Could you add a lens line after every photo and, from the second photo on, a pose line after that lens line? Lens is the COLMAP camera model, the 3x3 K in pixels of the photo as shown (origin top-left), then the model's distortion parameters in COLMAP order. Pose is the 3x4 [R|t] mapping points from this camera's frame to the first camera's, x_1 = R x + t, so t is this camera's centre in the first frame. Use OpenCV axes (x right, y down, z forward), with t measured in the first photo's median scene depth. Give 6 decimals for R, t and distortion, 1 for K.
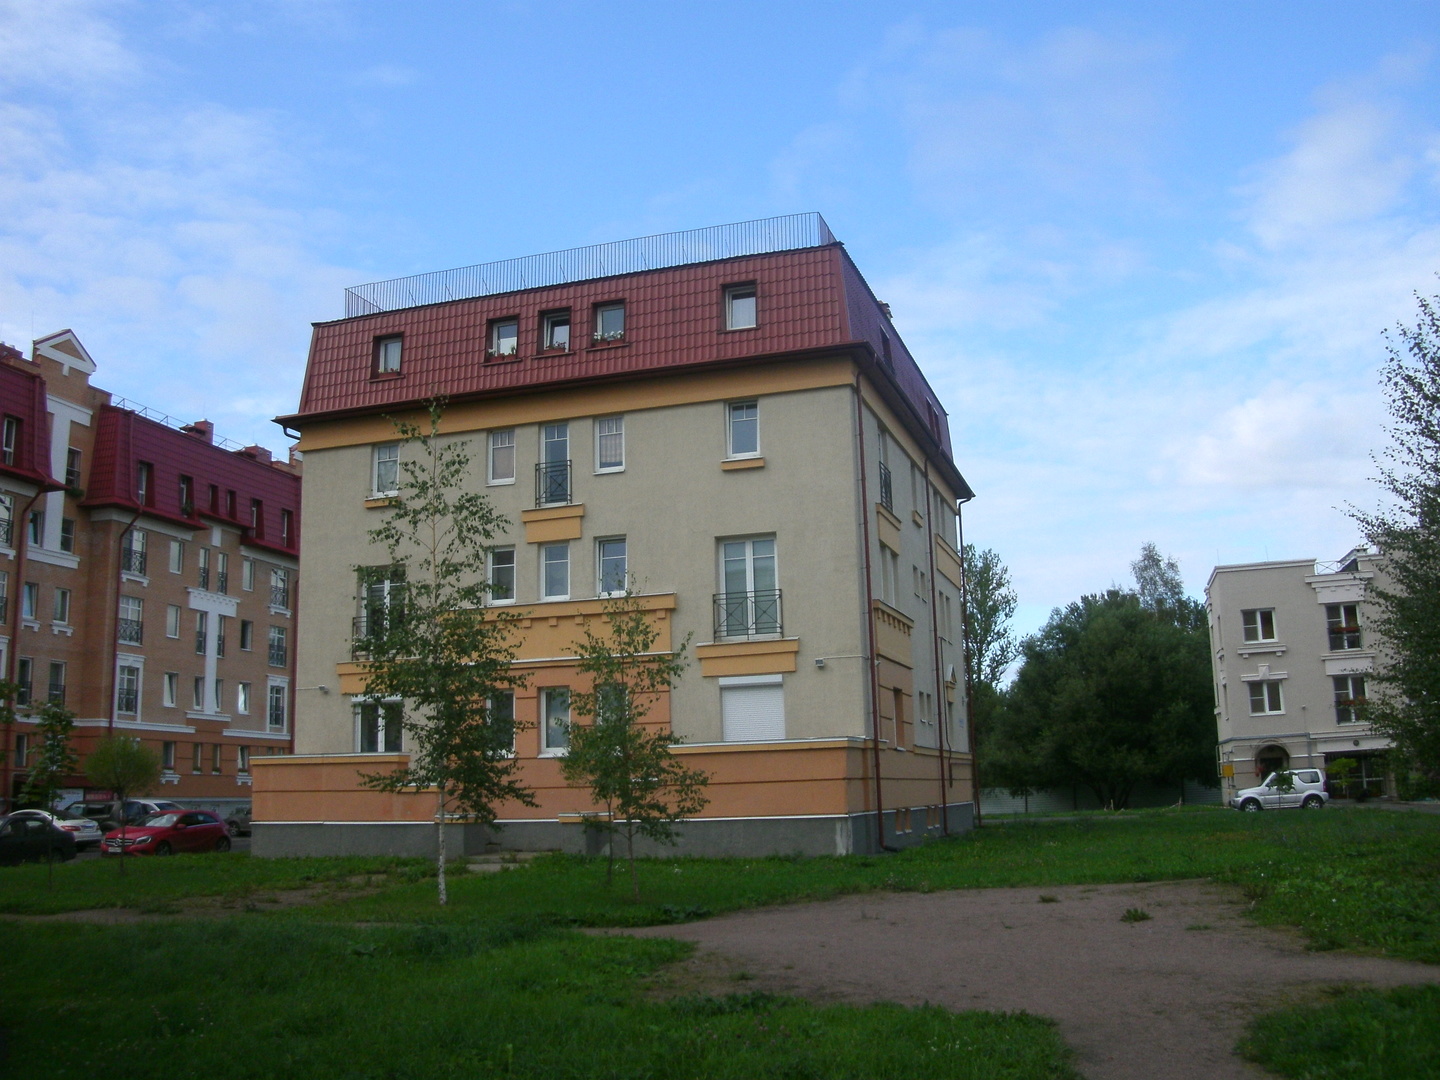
lens RADIAL K [[1303.3, 0, 720.0], [0, 1303.3, 540.0], [0, 0, 1]] dist [-0.174047, 0.064729]
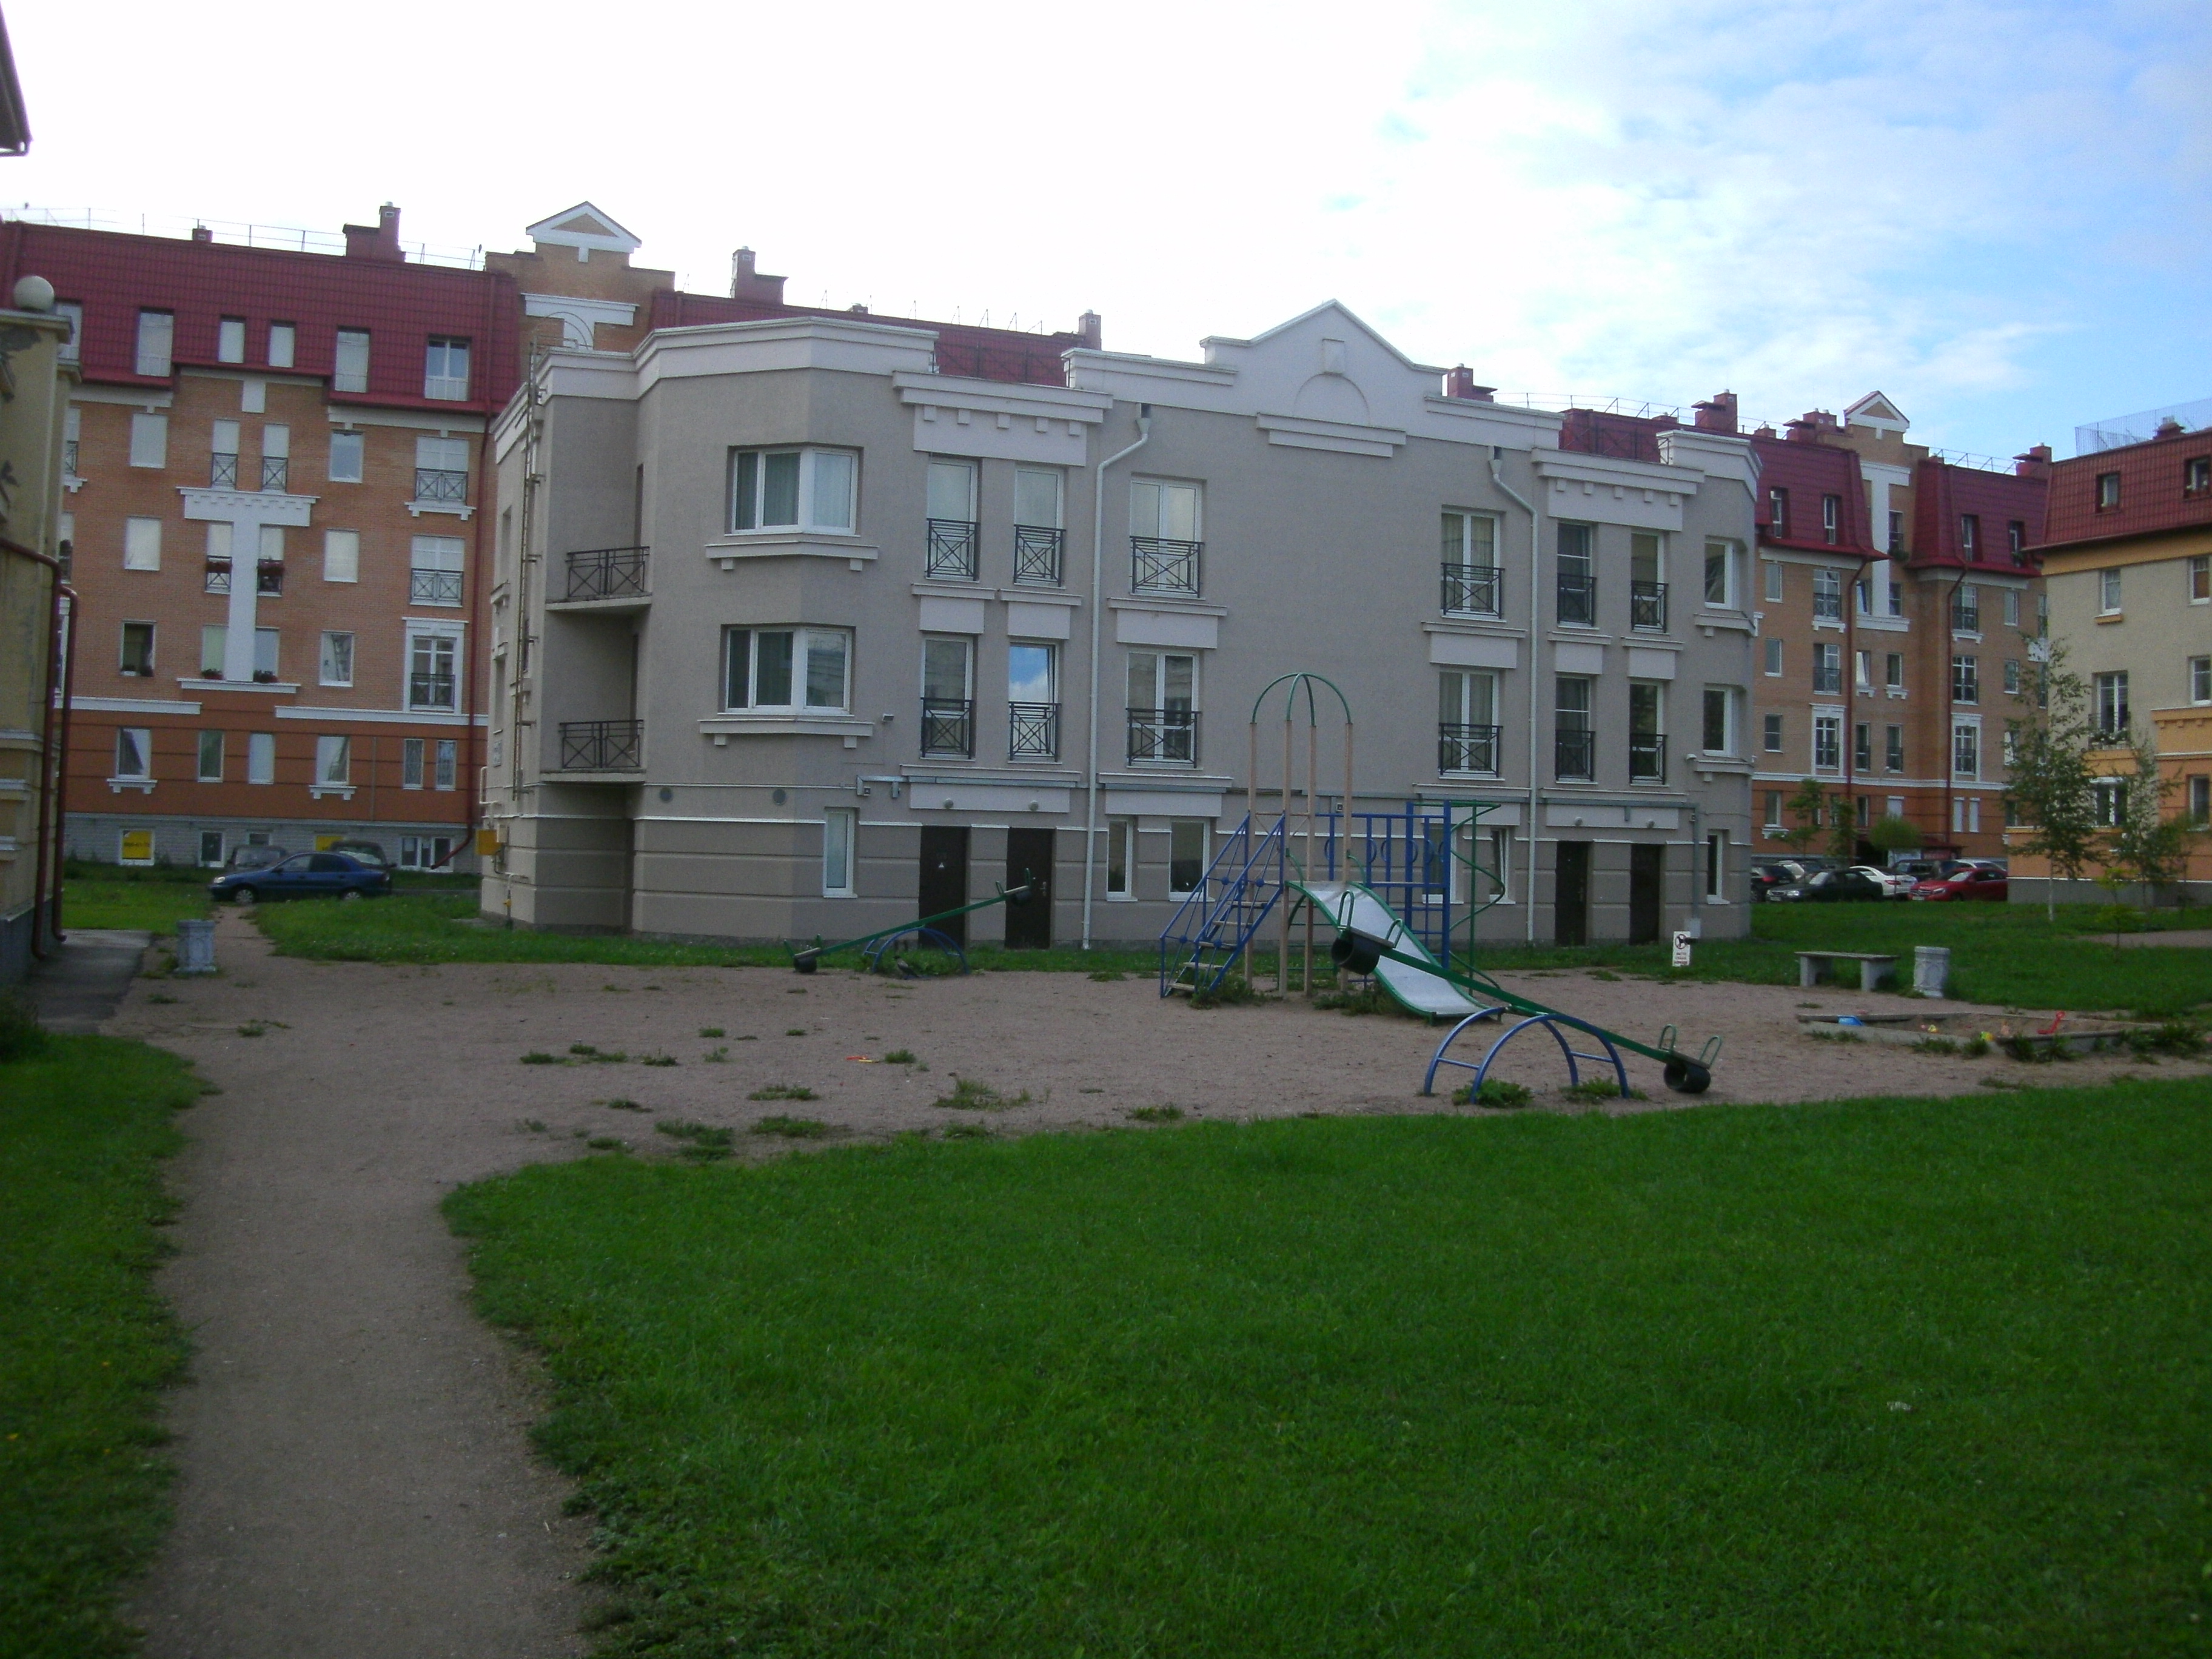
lens RADIAL K [[2002.0, 0, 1106.0], [0, 2002.0, 829.5], [0, 0, 1]] dist [-0.174047, 0.064729]
pose [[0.618810, 0.029554, -0.784985, 0.235318], [0.118525, 0.984339, 0.130494, -0.074666], [0.776548, -0.173791, 0.605616, -0.351559]]
